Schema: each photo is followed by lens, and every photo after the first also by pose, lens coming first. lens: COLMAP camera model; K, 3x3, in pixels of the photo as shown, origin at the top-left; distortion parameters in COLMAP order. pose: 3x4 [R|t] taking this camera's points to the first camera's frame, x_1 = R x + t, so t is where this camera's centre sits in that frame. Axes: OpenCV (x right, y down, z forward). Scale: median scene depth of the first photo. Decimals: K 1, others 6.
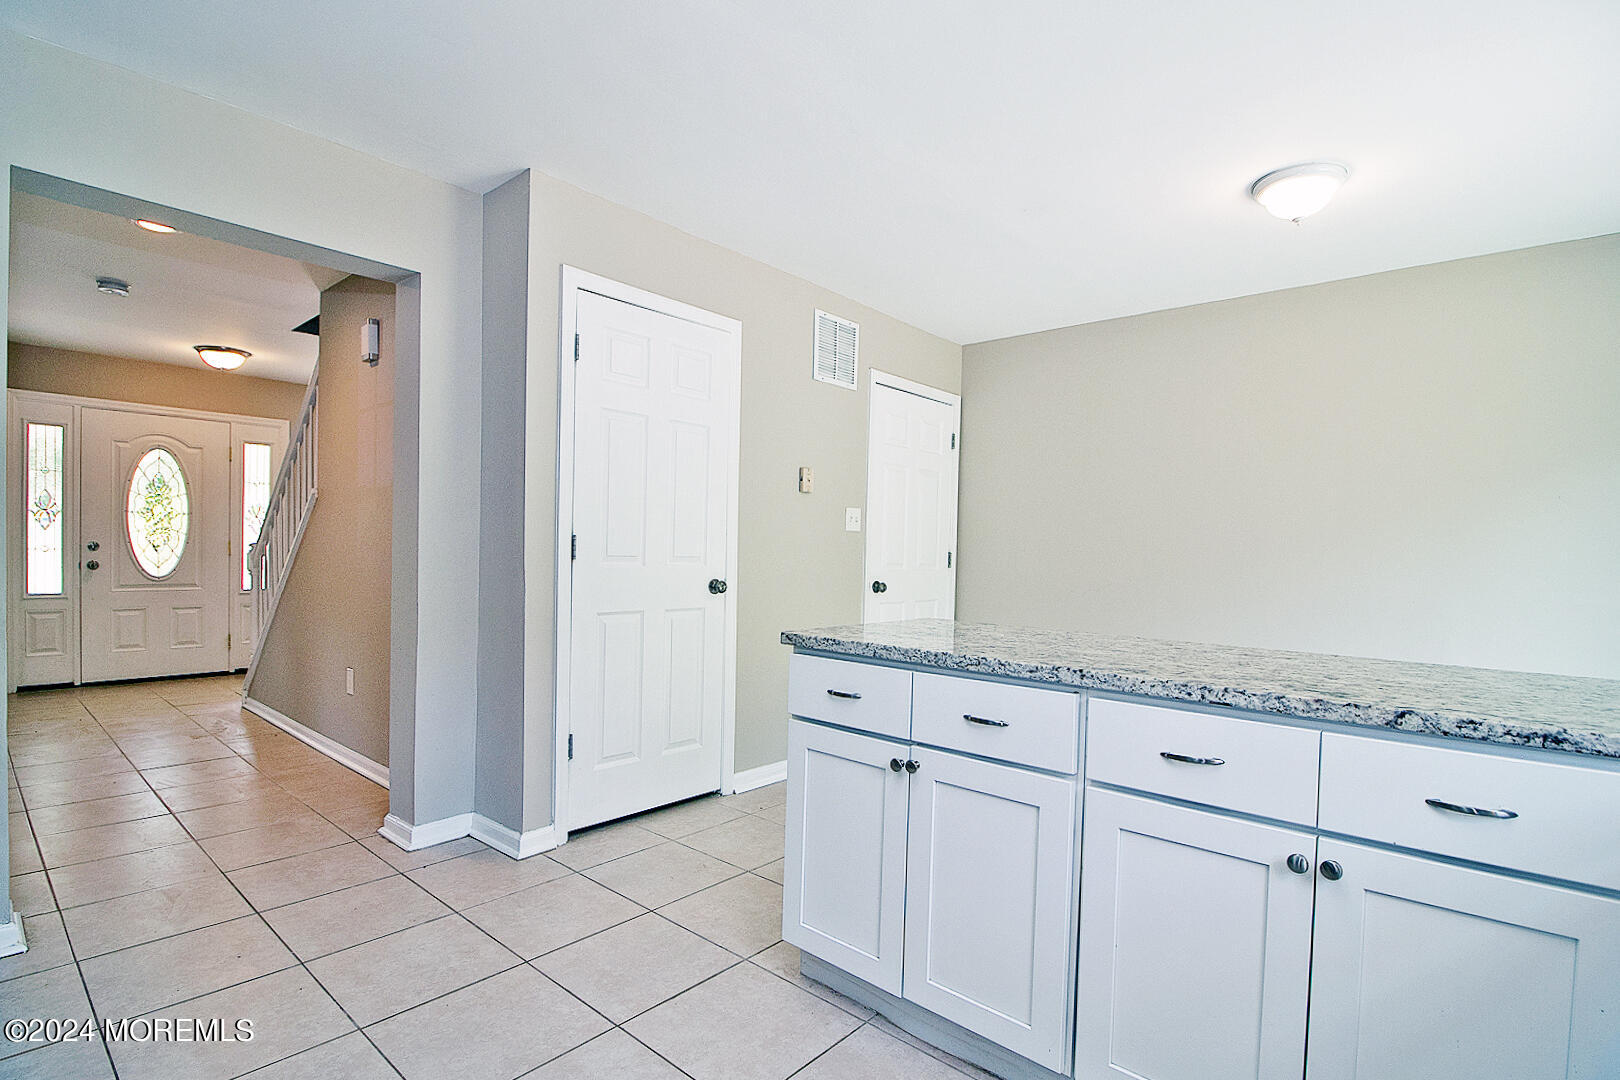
lens RADIAL K [[789.9, 0, 809.7], [0, 789.9, 569.5], [0, 0, 1]] dist [-0.001854, -0.000417]
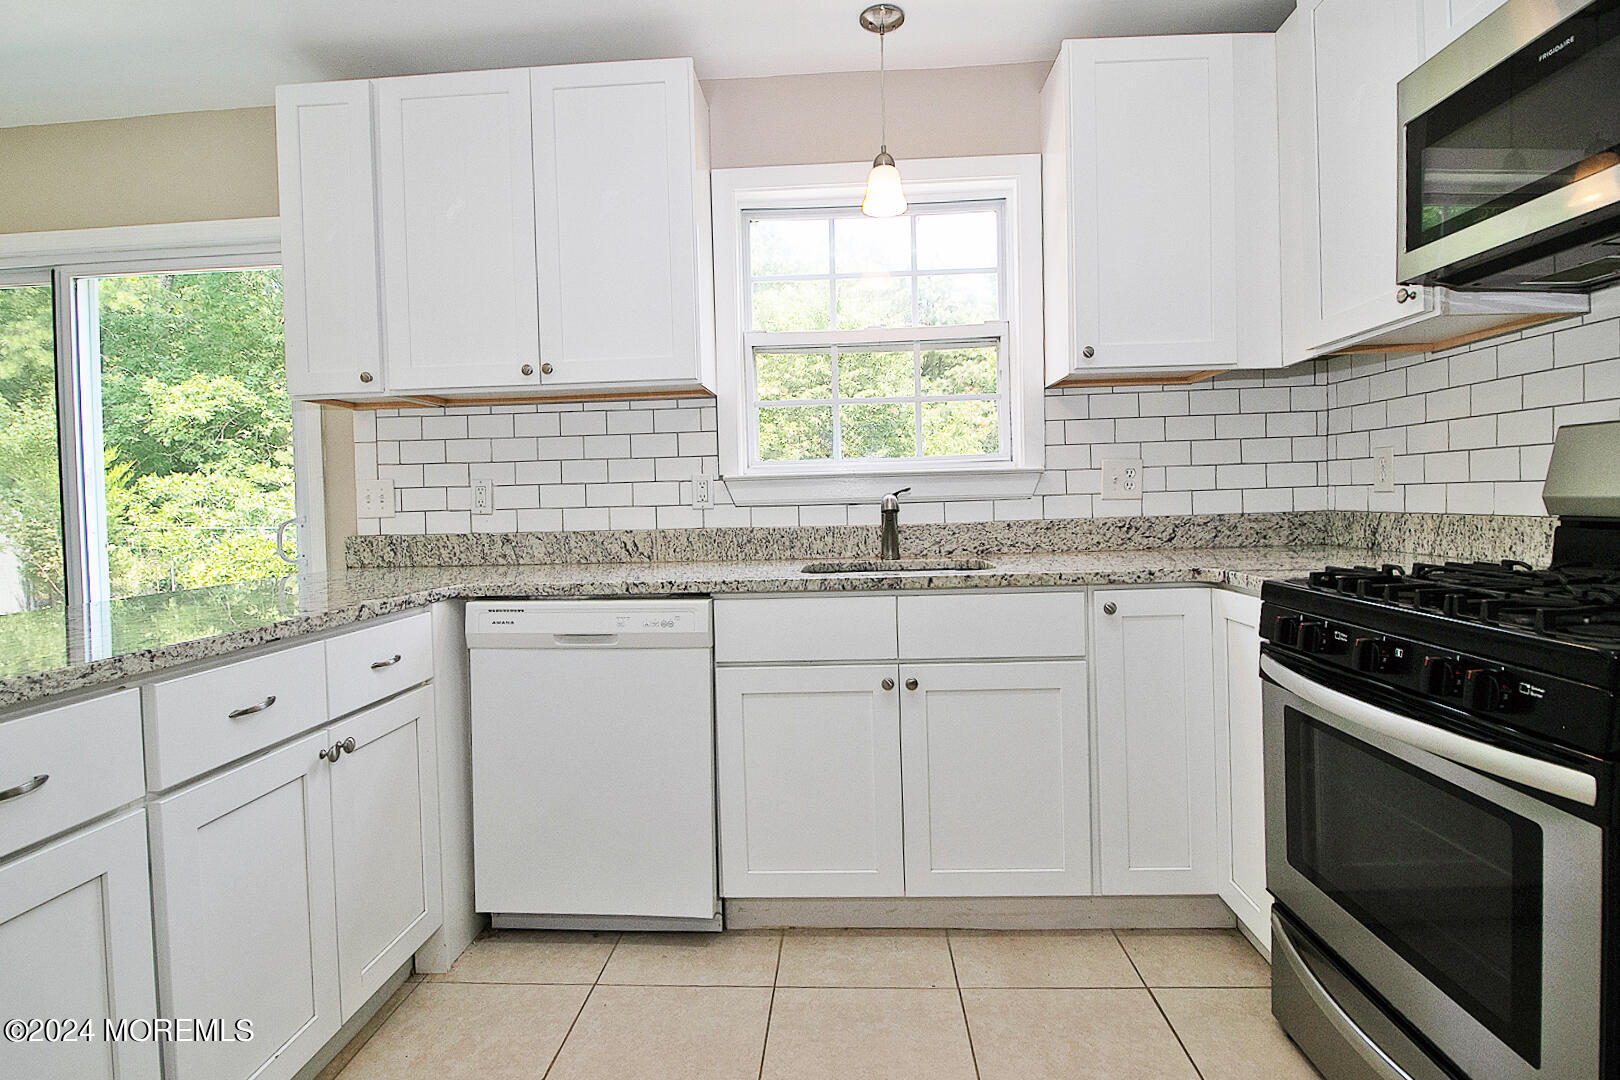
lens RADIAL K [[807.5, 0, 811.1], [0, 807.5, 518.5], [0, 0, 1]] dist [-0.007973, -0.000757]
pose [[-0.621390, -0.026586, 0.783050, -0.537823], [0.029451, 0.997925, 0.057253, -0.017658], [-0.782947, 0.058638, -0.619318, 0.836104]]
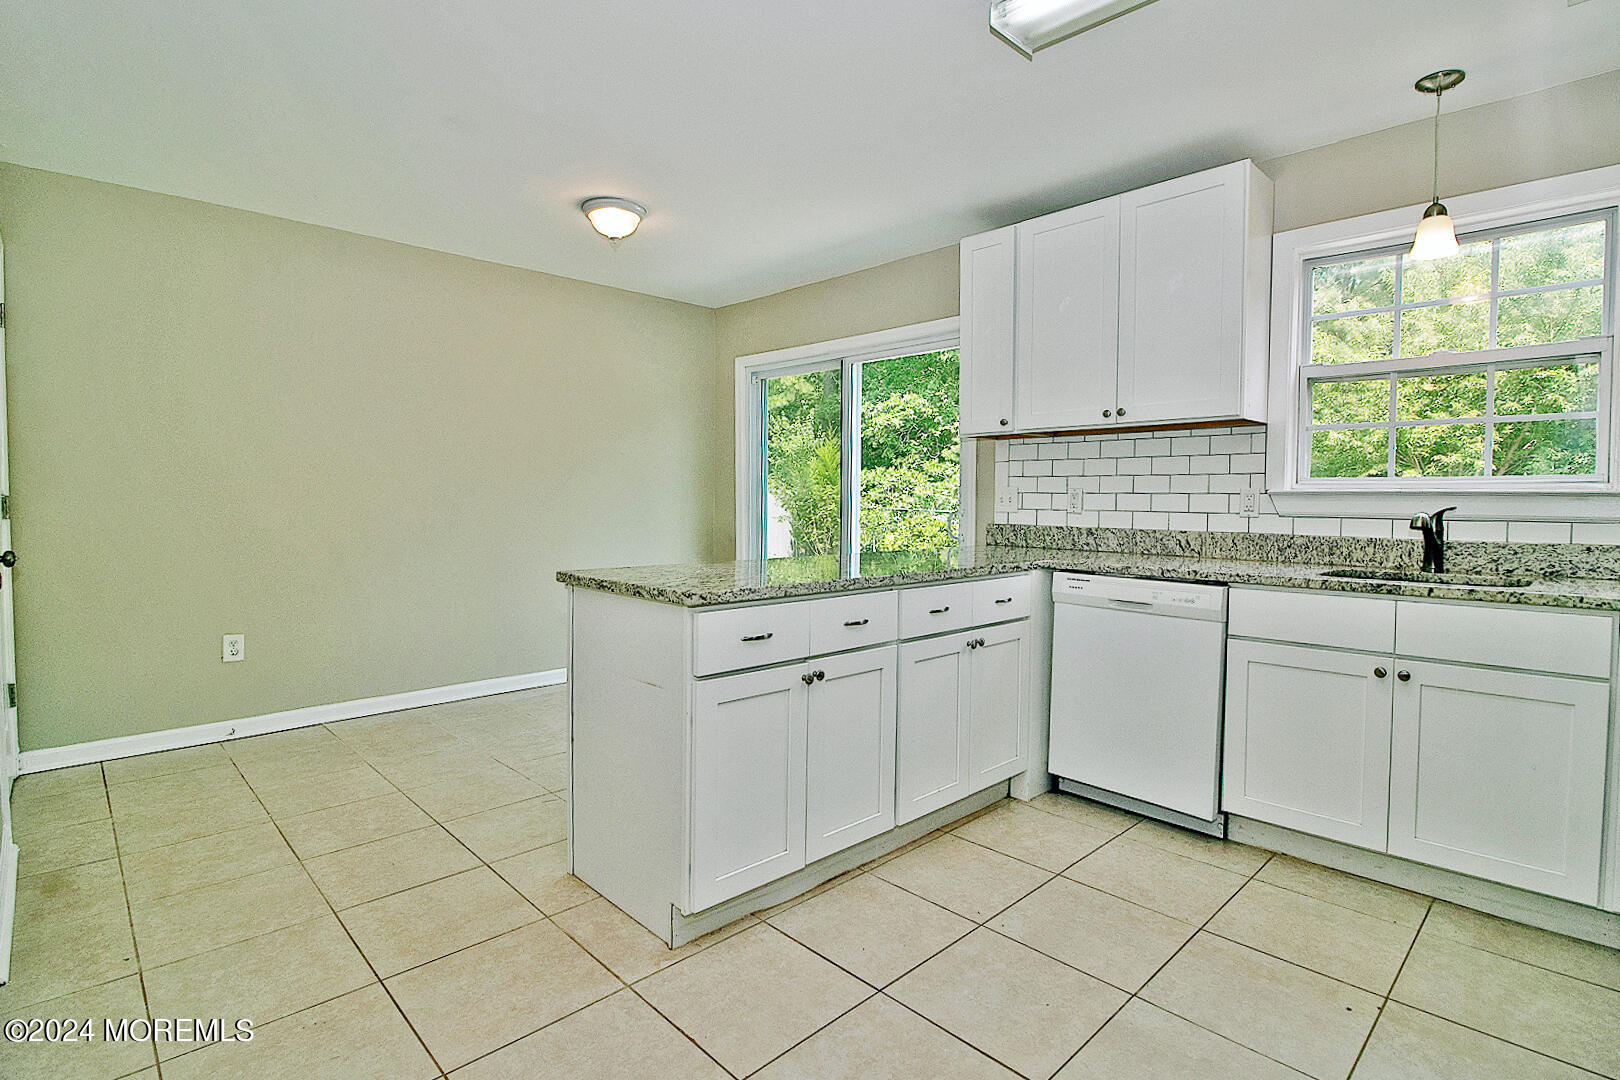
lens RADIAL K [[784.3, 0, 809.2], [0, 784.3, 531.8], [0, 0, 1]] dist [0.000934, -0.019366]
pose [[0.081461, -0.067676, 0.994376, -1.087777], [0.020133, 0.997600, 0.066247, -0.059886], [-0.996473, 0.014623, 0.082628, 0.908222]]
